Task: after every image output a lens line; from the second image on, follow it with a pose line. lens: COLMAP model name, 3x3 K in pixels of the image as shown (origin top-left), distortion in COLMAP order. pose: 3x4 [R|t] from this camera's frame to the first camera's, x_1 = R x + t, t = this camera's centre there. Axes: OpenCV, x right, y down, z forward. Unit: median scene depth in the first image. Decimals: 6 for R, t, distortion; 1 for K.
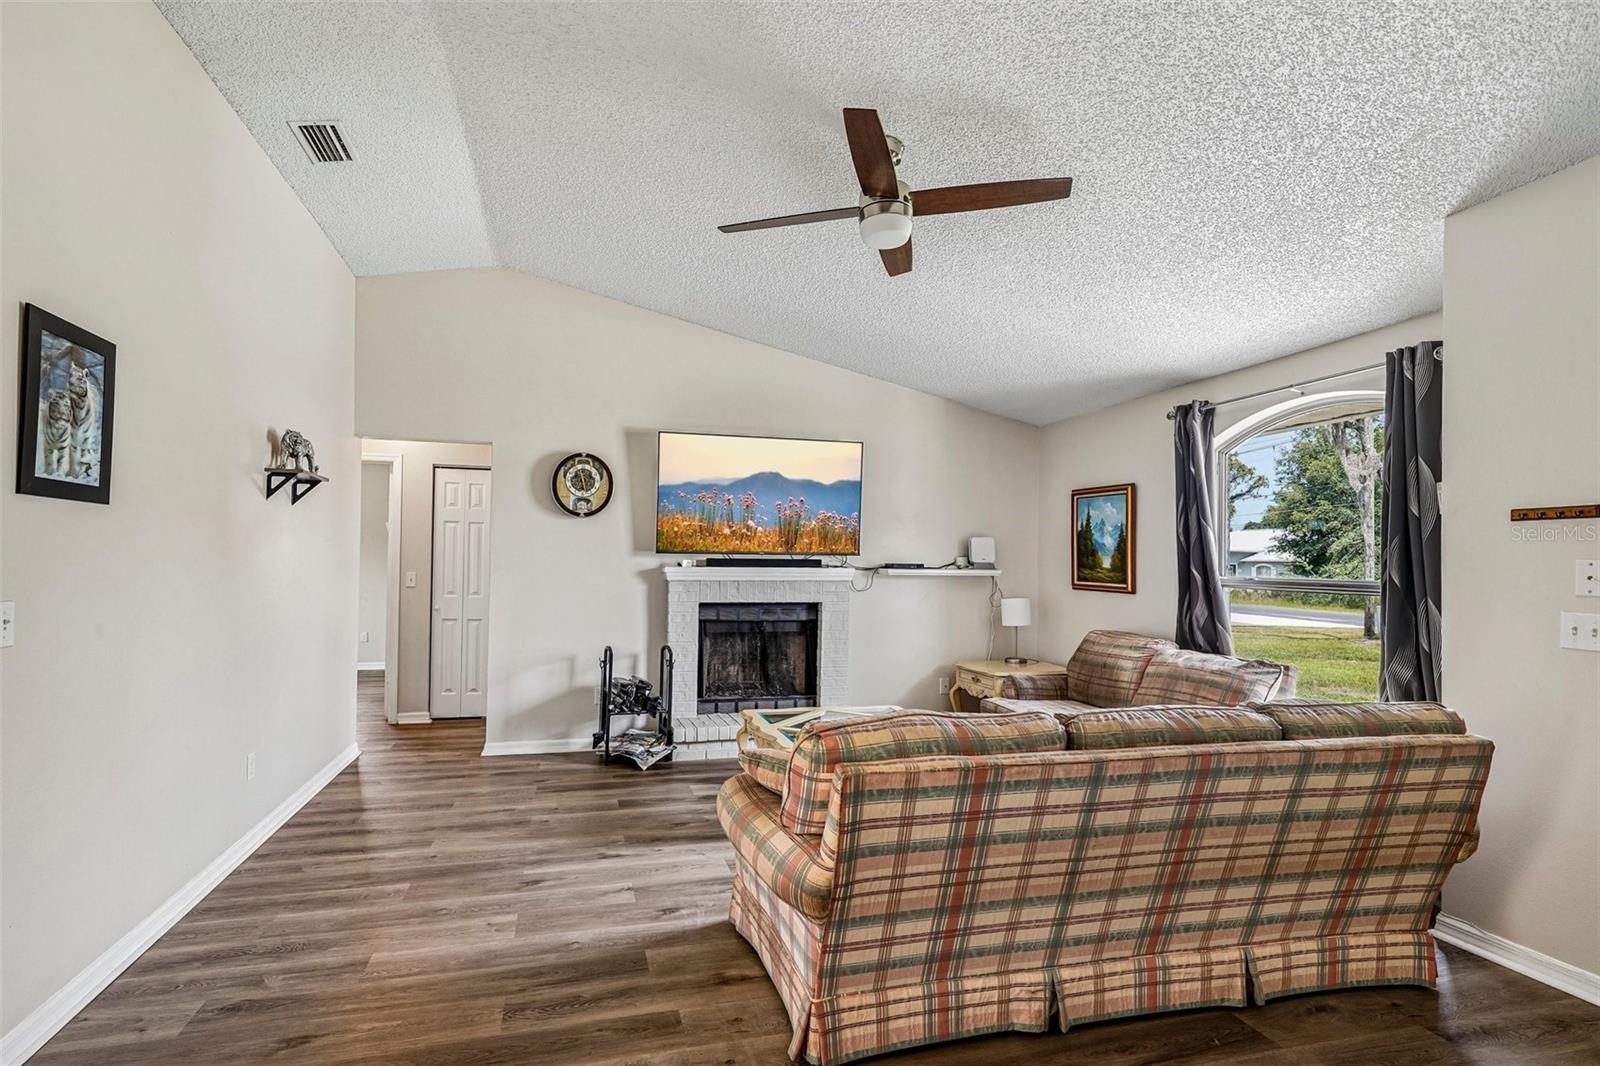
lens RADIAL K [[728.0, 0, 772.6], [0, 728.0, 563.7], [0, 0, 1]] dist [-0.005946, -0.000640]
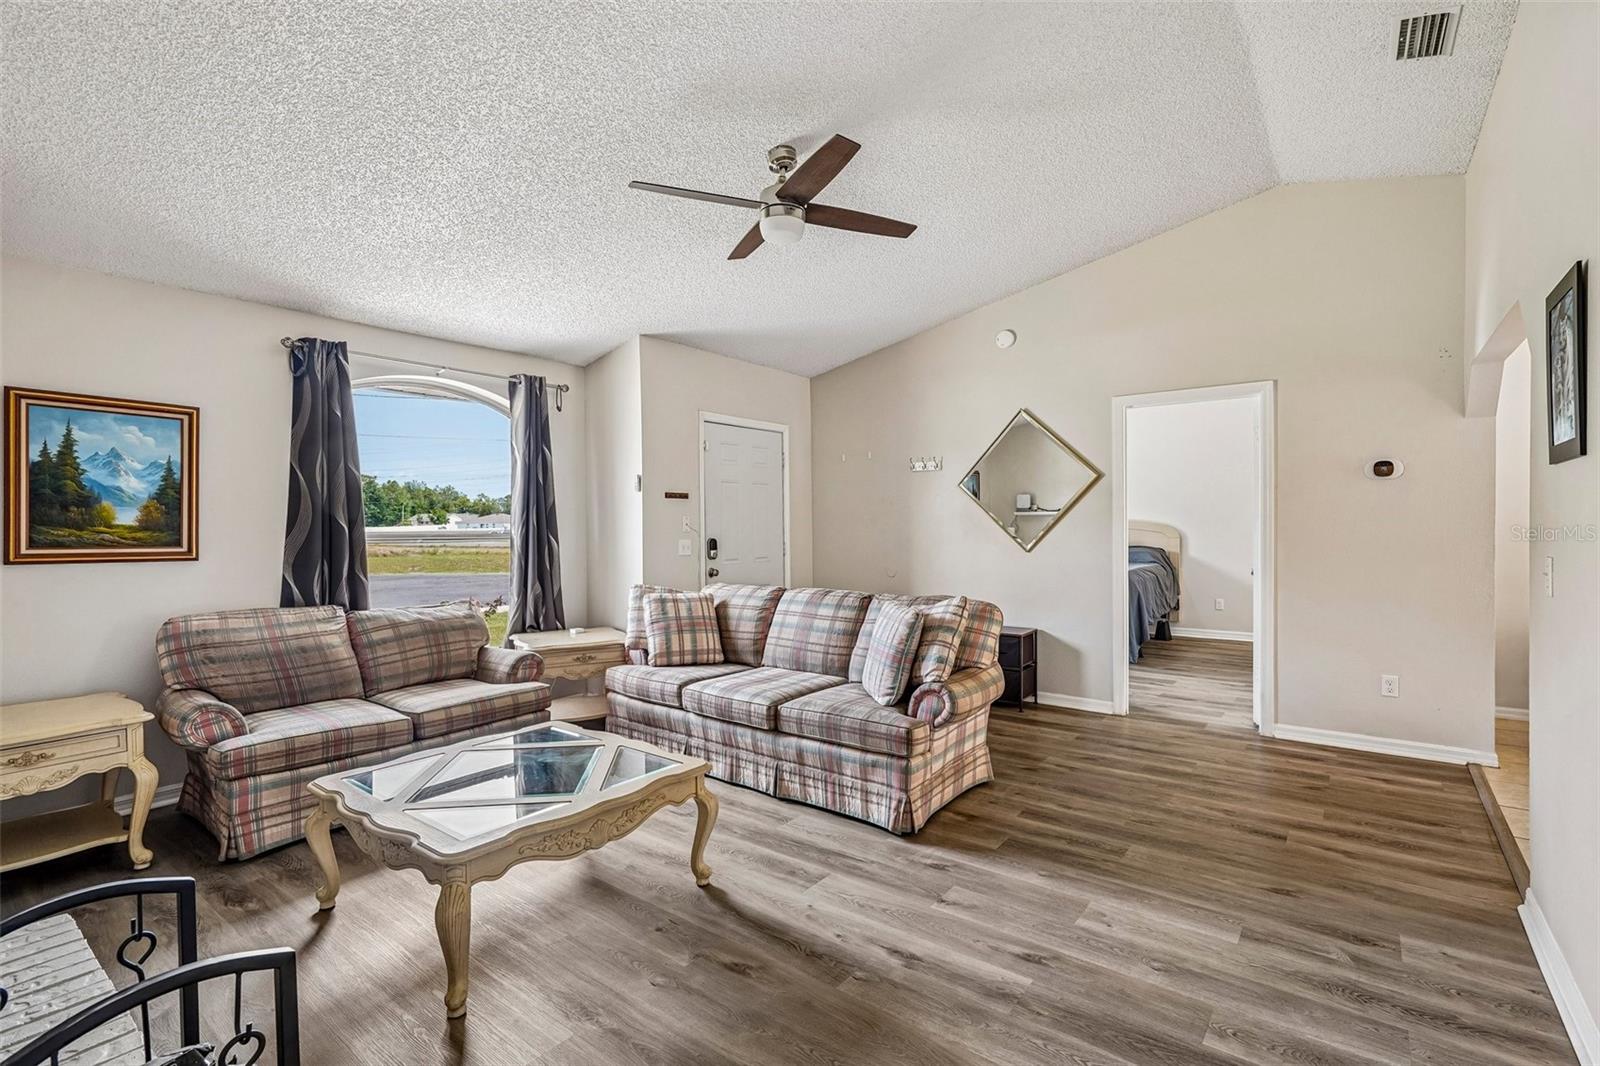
lens RADIAL K [[728.0, 0, 824.5], [0, 728.0, 531.5], [0, 0, 1]] dist [-0.005946, -0.000640]
pose [[-0.634291, -0.015271, 0.772943, -0.449308], [0.000975, 0.999788, 0.020553, -0.001498], [-0.773093, 0.013790, -0.634142, 0.963181]]
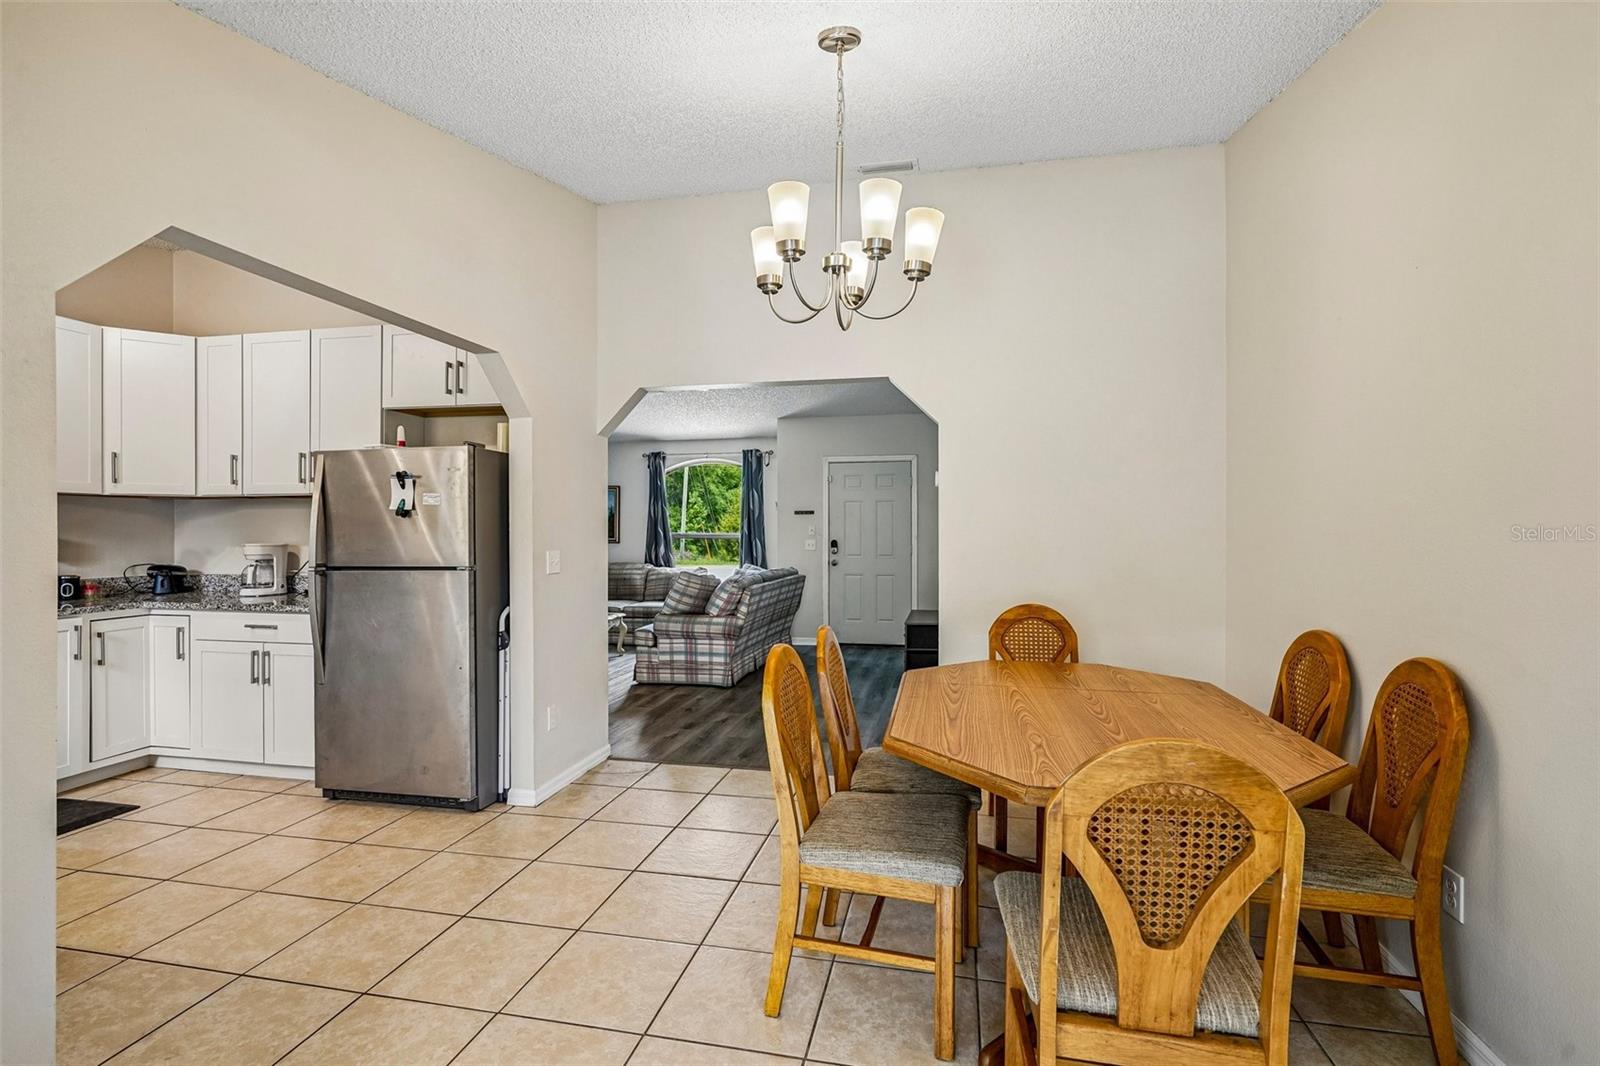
lens RADIAL K [[728.0, 0, 806.7], [0, 728.0, 528.7], [0, 0, 1]] dist [-0.005946, -0.000640]
pose [[0.412373, -0.011975, 0.910936, -1.039545], [0.008254, 0.999922, 0.009408, -0.010599], [-0.910978, 0.003640, 0.412440, -0.241601]]
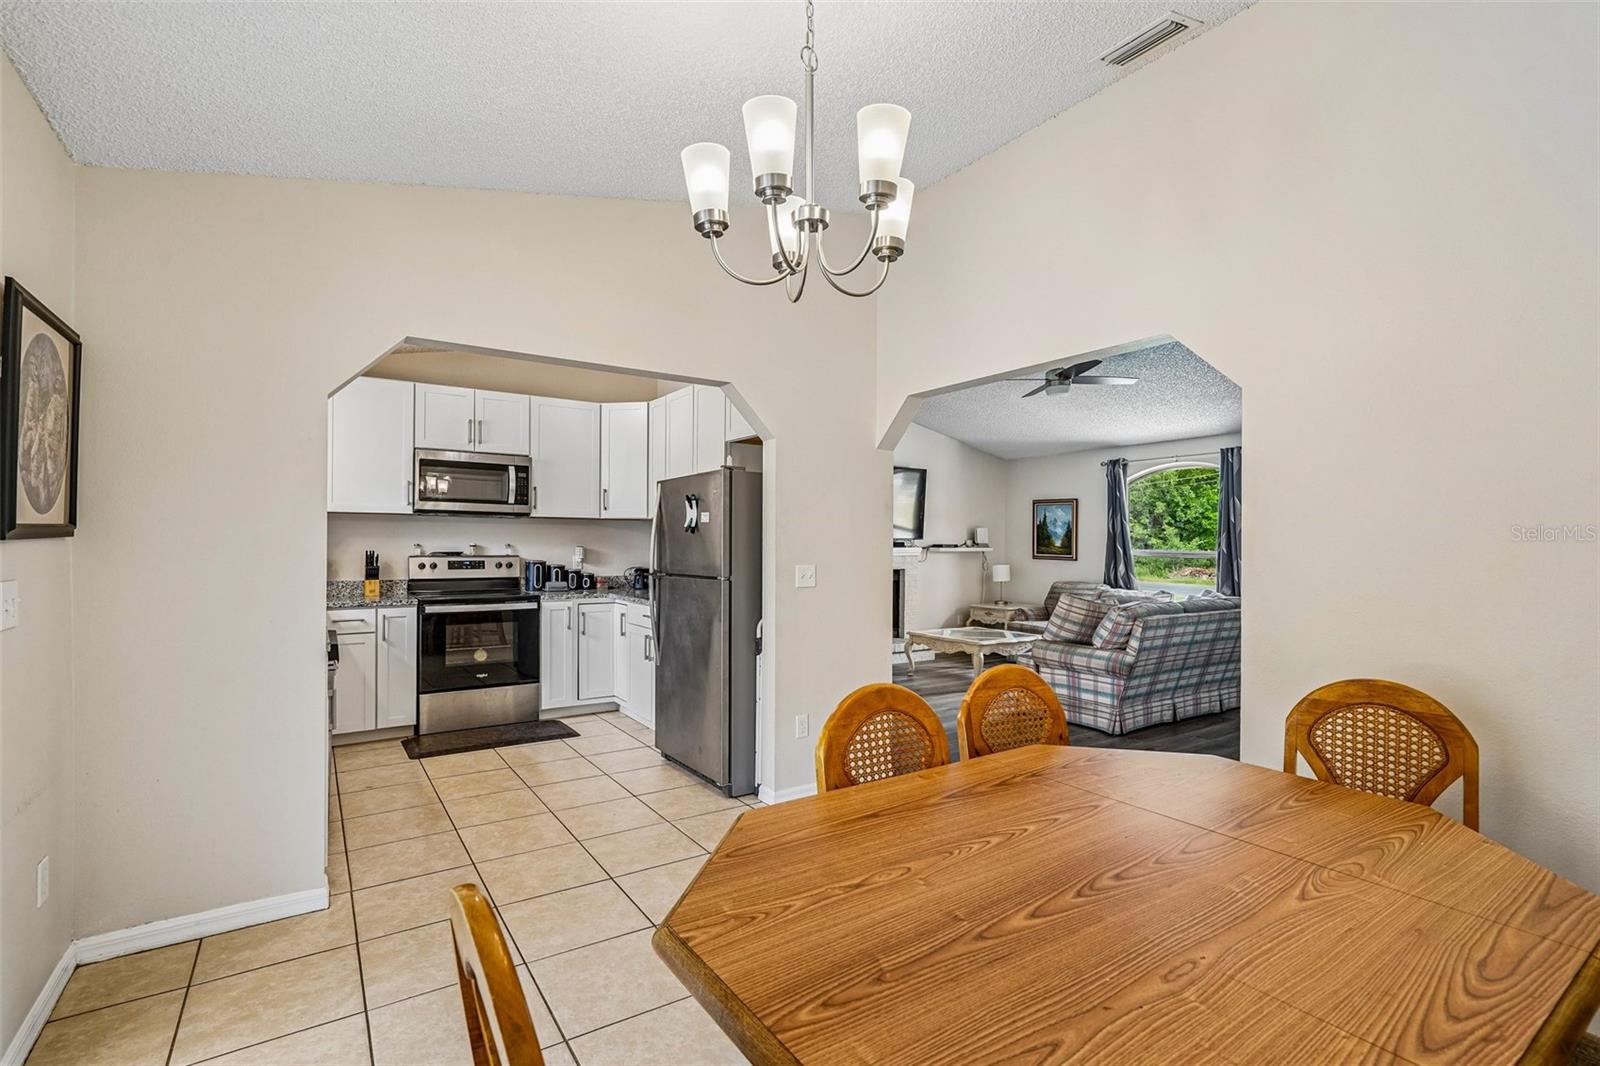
lens RADIAL K [[728.0, 0, 804.1], [0, 728.0, 545.7], [0, 0, 1]] dist [-0.005946, -0.000640]
pose [[0.930257, -0.006273, 0.366855, -0.766964], [0.004447, 0.999973, 0.005824, -0.008316], [-0.366881, -0.003786, 0.930260, -0.404868]]
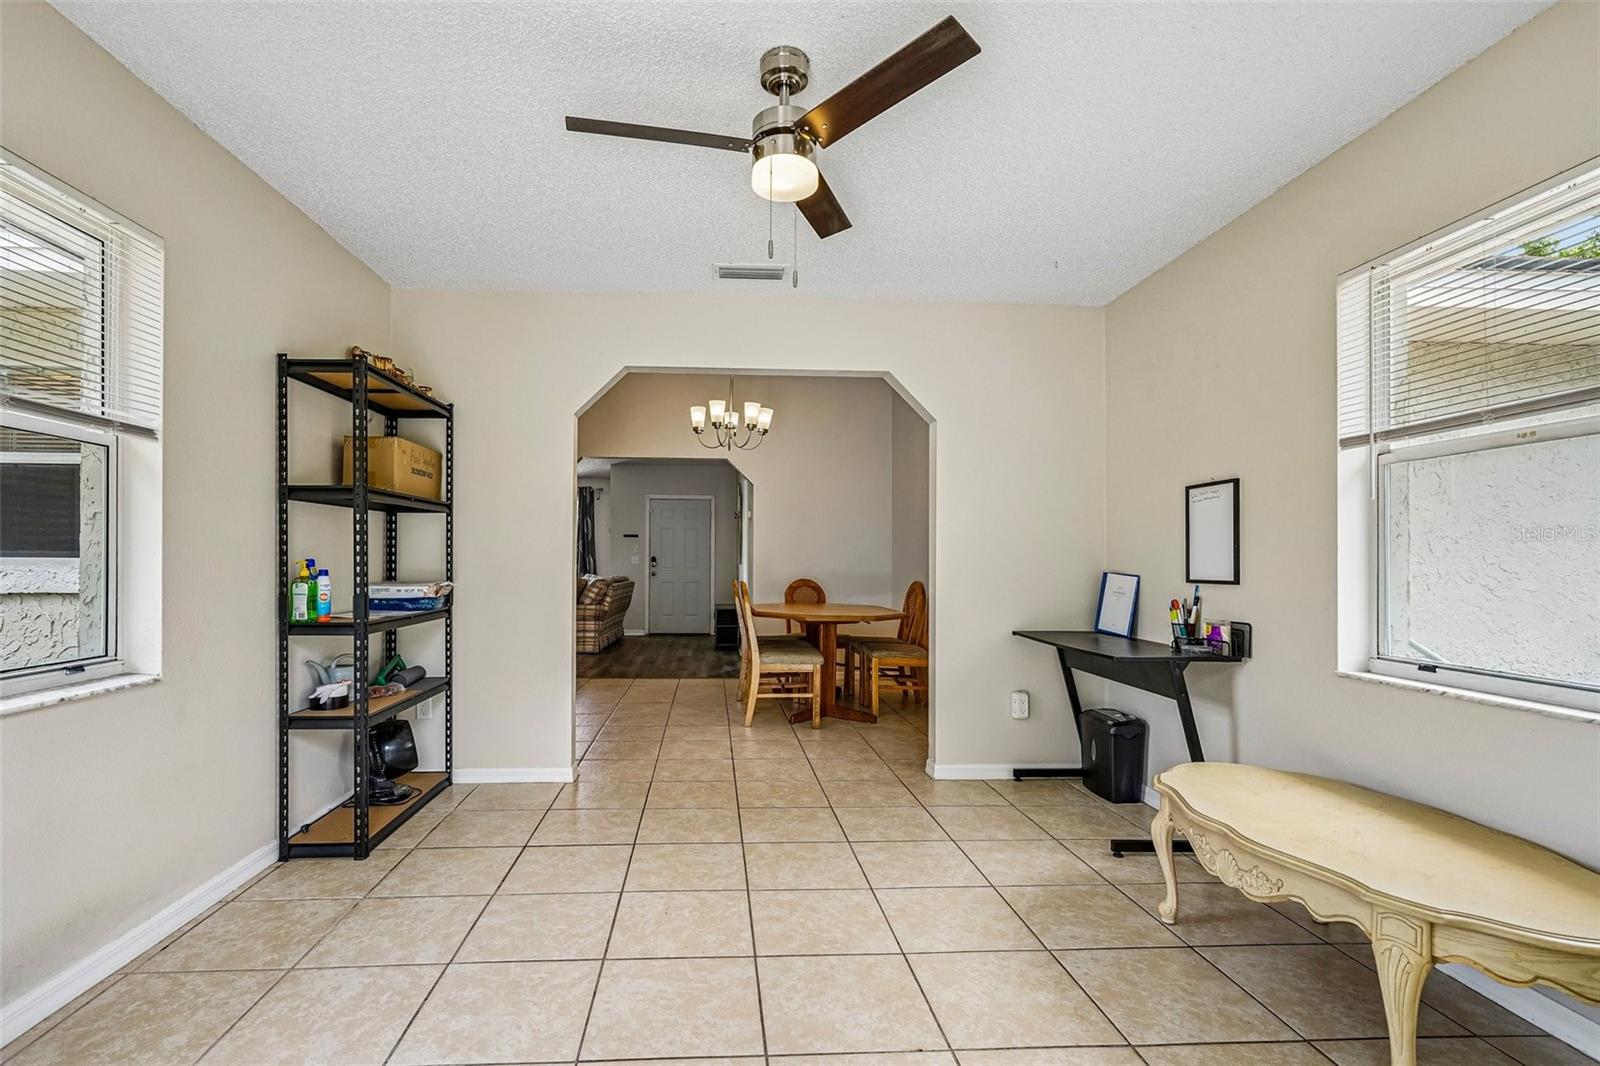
lens RADIAL K [[728.0, 0, 792.4], [0, 728.0, 546.1], [0, 0, 1]] dist [-0.005946, -0.000640]
pose [[0.109515, 0.008668, 0.993947, -1.692936], [-0.000220, 0.999962, -0.008696, 0.019092], [-0.993985, 0.000734, 0.109513, -0.285531]]
